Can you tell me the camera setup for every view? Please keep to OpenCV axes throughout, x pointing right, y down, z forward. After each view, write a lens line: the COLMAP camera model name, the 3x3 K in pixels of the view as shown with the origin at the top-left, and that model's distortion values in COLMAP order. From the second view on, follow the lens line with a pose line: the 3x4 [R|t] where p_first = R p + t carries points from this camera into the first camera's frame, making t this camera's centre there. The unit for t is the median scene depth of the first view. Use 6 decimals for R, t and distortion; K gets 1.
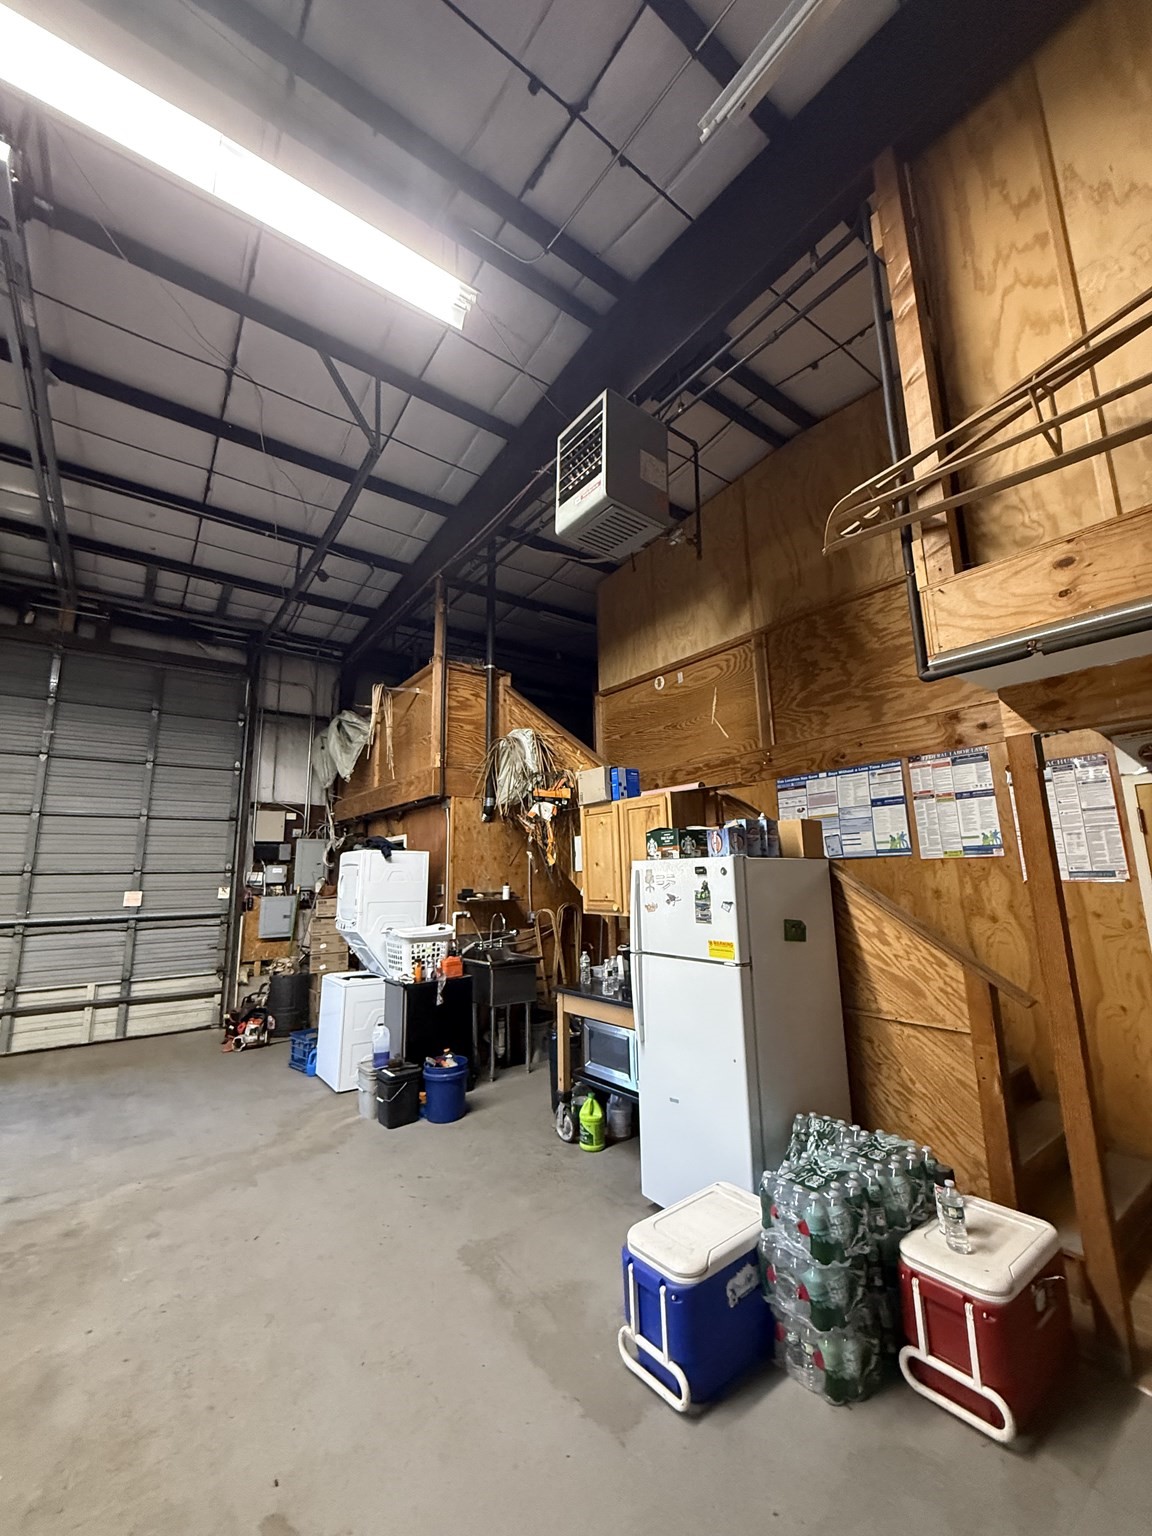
lens RADIAL K [[611.9, 0, 577.9], [0, 611.9, 760.5], [0, 0, 1]] dist [-0.001191, 0.000542]
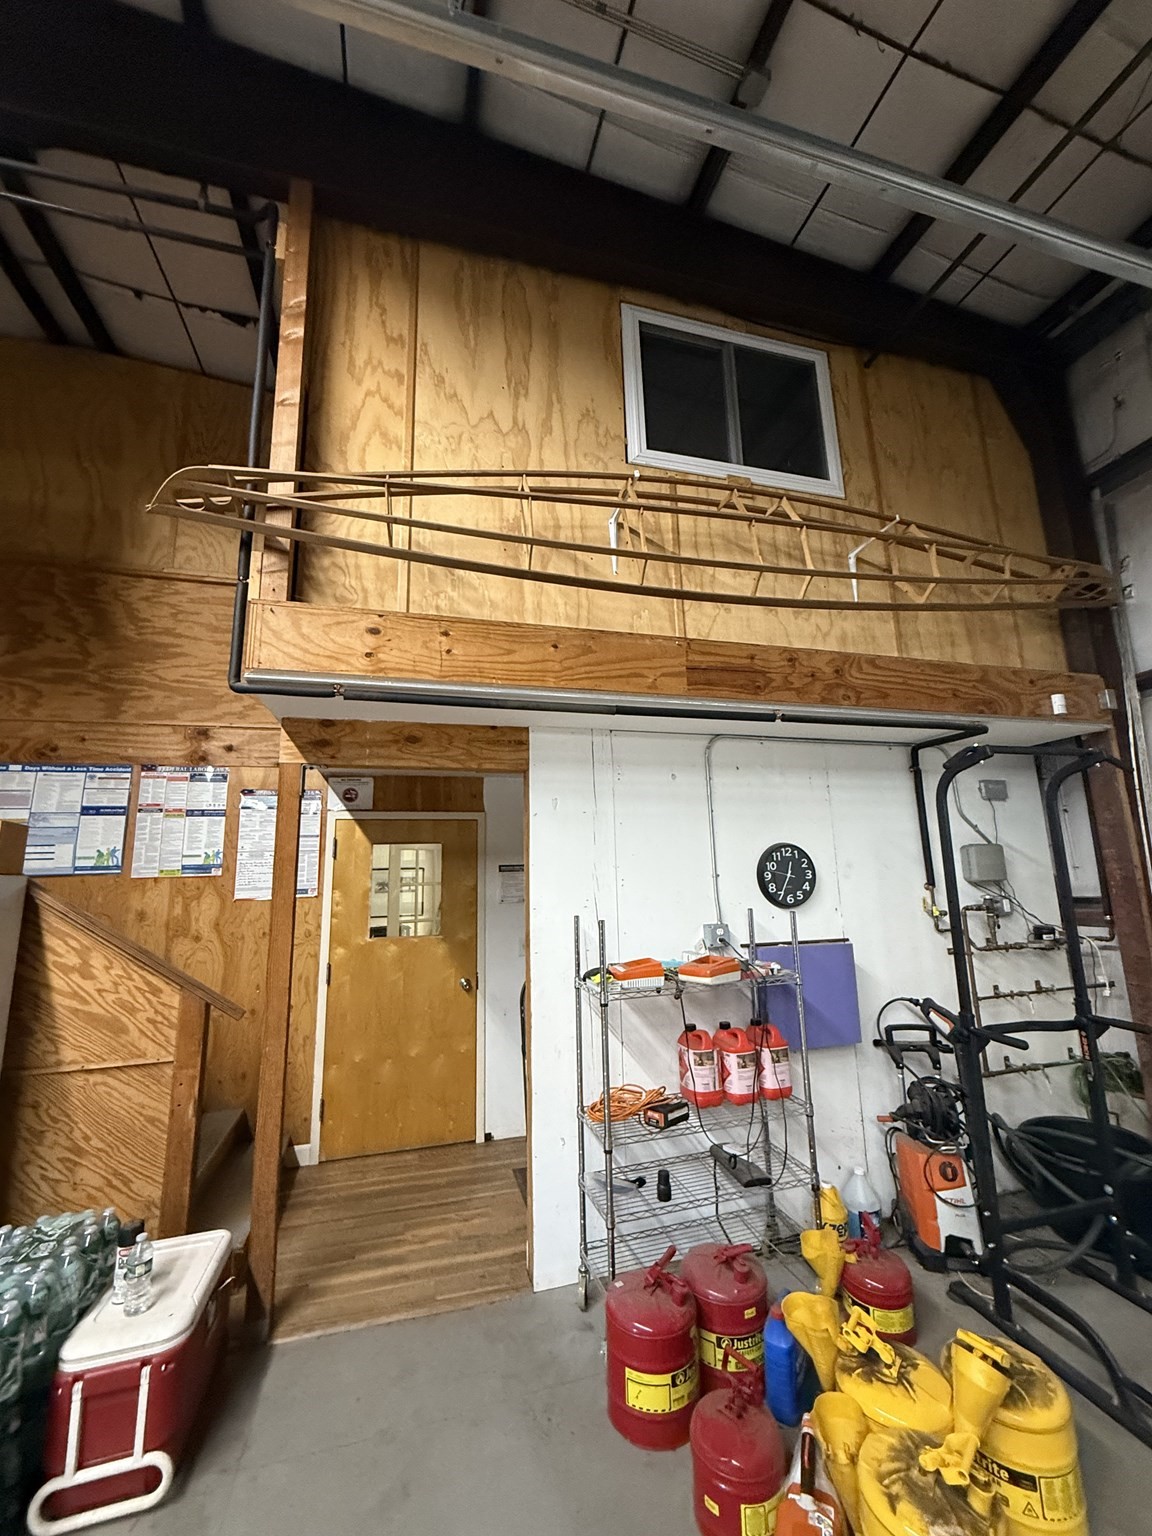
lens RADIAL K [[611.9, 0, 577.9], [0, 611.9, 760.5], [0, 0, 1]] dist [-0.001191, 0.000542]
pose [[0.361564, 0.185752, 0.913656, -0.083151], [-0.151903, 0.978595, -0.138841, 0.024557], [-0.919890, -0.088587, 0.382041, 0.095793]]
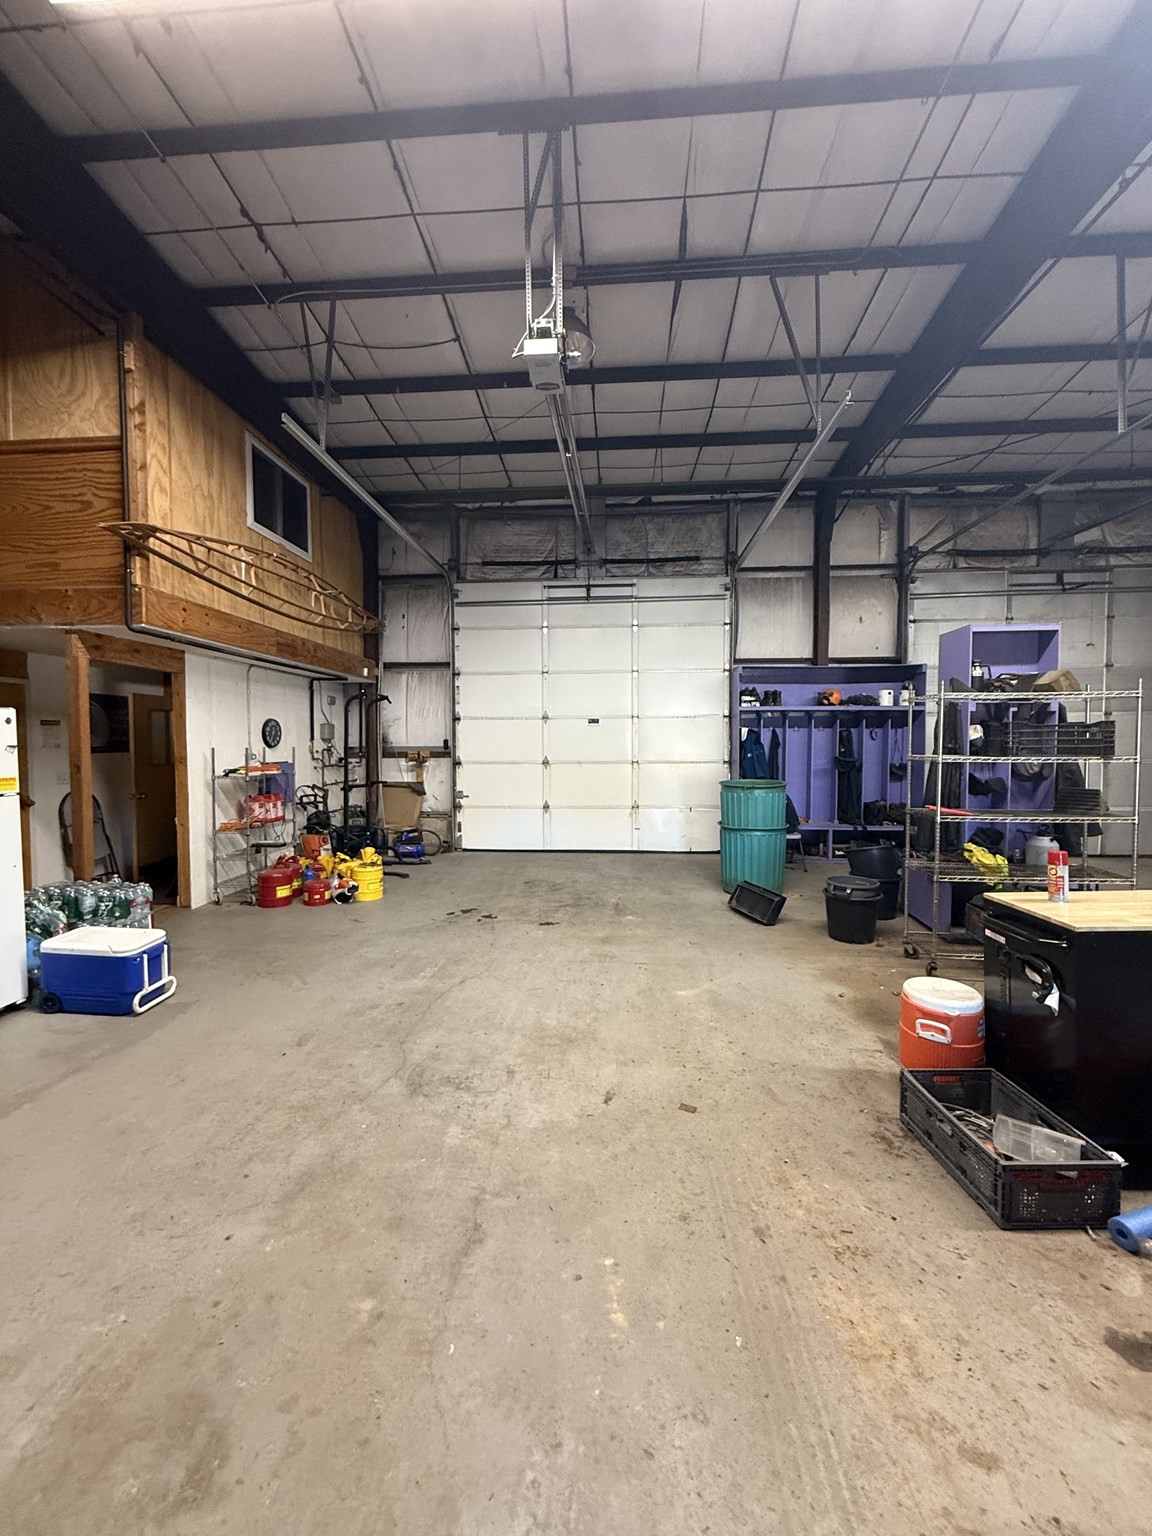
lens RADIAL K [[614.1, 0, 576.0], [0, 614.1, 768.0], [0, 0, 1]] dist [0.003240, 0.000481]
pose [[-0.755788, -0.007961, 0.654768, -1.684857], [-0.102015, 0.989148, -0.105728, 0.343120], [-0.646821, -0.146704, -0.748399, 1.402436]]
